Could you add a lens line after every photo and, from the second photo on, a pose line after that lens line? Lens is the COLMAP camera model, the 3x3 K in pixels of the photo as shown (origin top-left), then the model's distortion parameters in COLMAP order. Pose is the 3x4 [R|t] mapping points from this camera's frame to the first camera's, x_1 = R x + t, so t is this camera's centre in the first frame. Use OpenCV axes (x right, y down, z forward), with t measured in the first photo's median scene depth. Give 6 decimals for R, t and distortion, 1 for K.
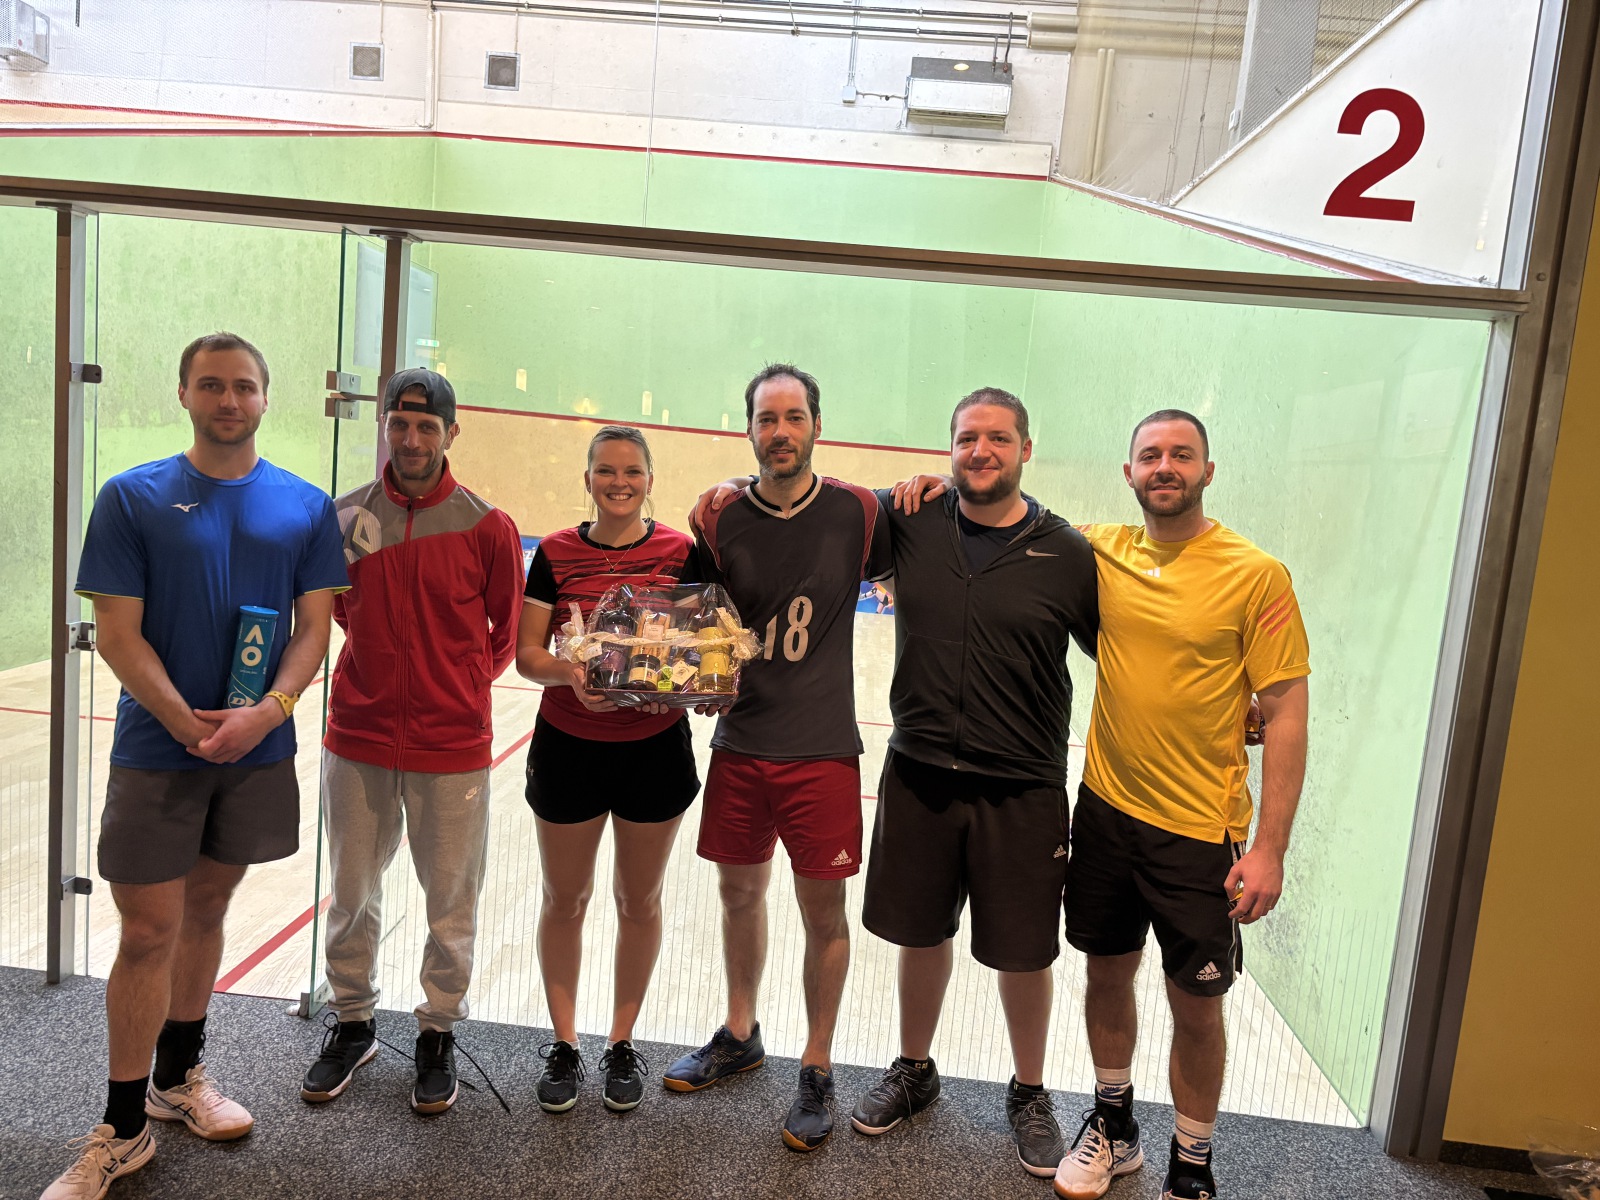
lens RADIAL K [[1286.7, 0, 800.0], [0, 1286.7, 600.0], [0, 0, 1]] dist [0.007971, 0.004636]
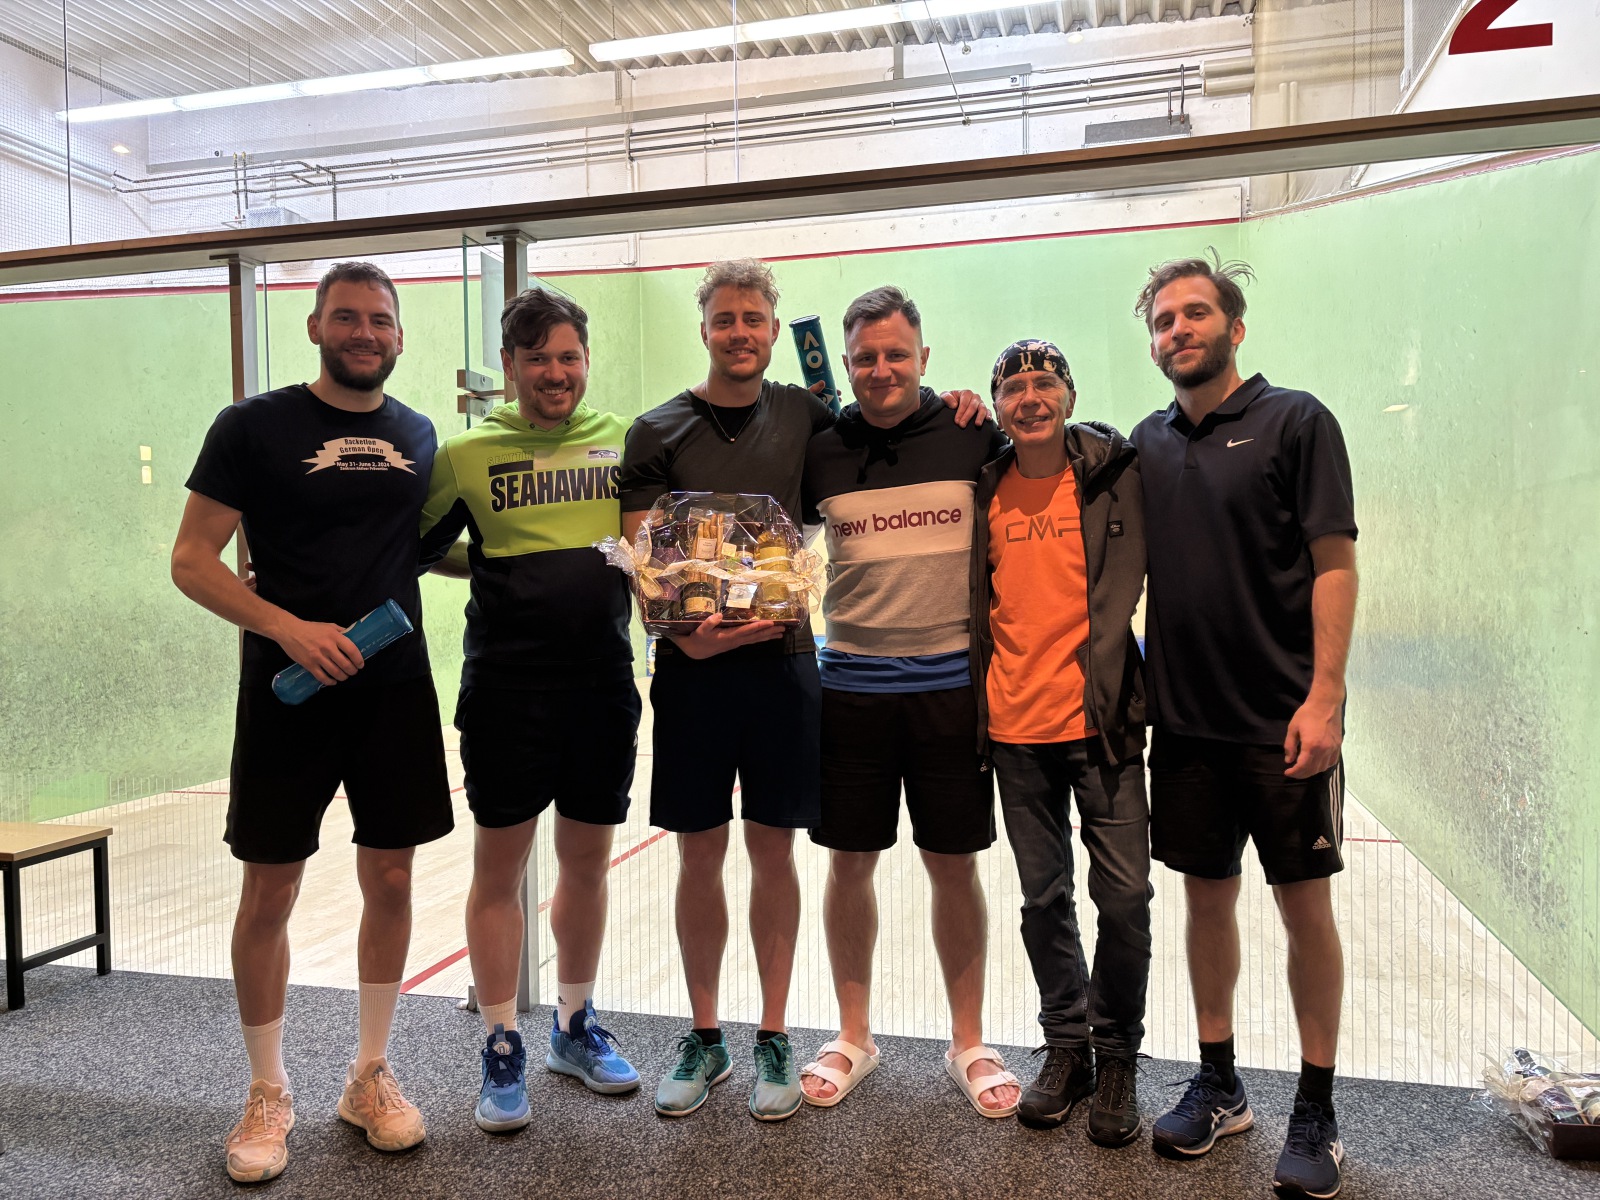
lens RADIAL K [[1286.7, 0, 800.0], [0, 1286.7, 600.0], [0, 0, 1]] dist [0.007971, 0.004636]
pose [[0.974600, -0.098613, -0.201075, 0.054387], [0.073328, 0.988858, -0.129546, 0.089189], [0.211610, 0.111511, 0.970972, 0.027151]]
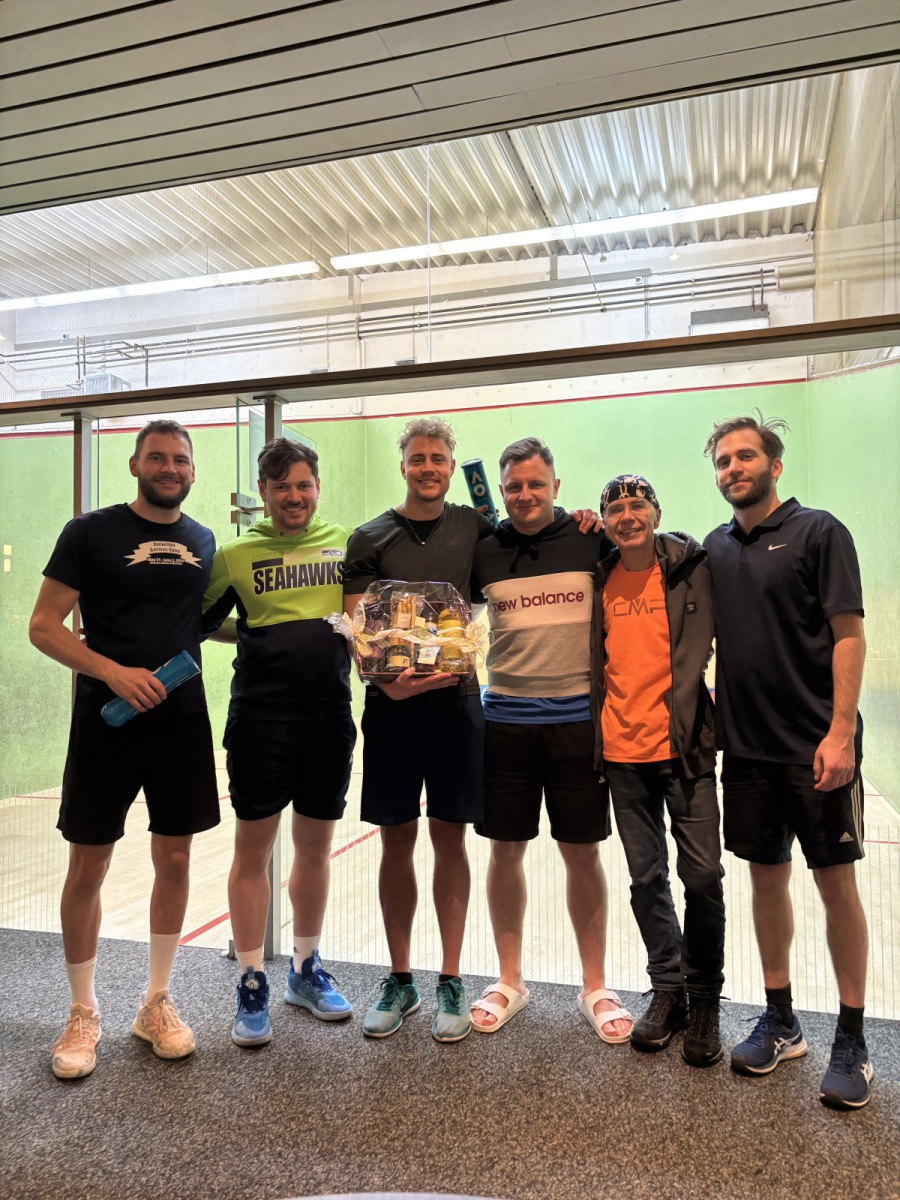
lens RADIAL K [[967.0, 0, 450.0], [0, 967.0, 600.0], [0, 0, 1]] dist [0.003819, 0.002743]
pose [[0.967441, -0.106621, -0.229545, 0.065054], [0.062326, 0.979369, -0.192227, 0.093087], [0.245304, 0.171661, 0.954127, 0.008591]]
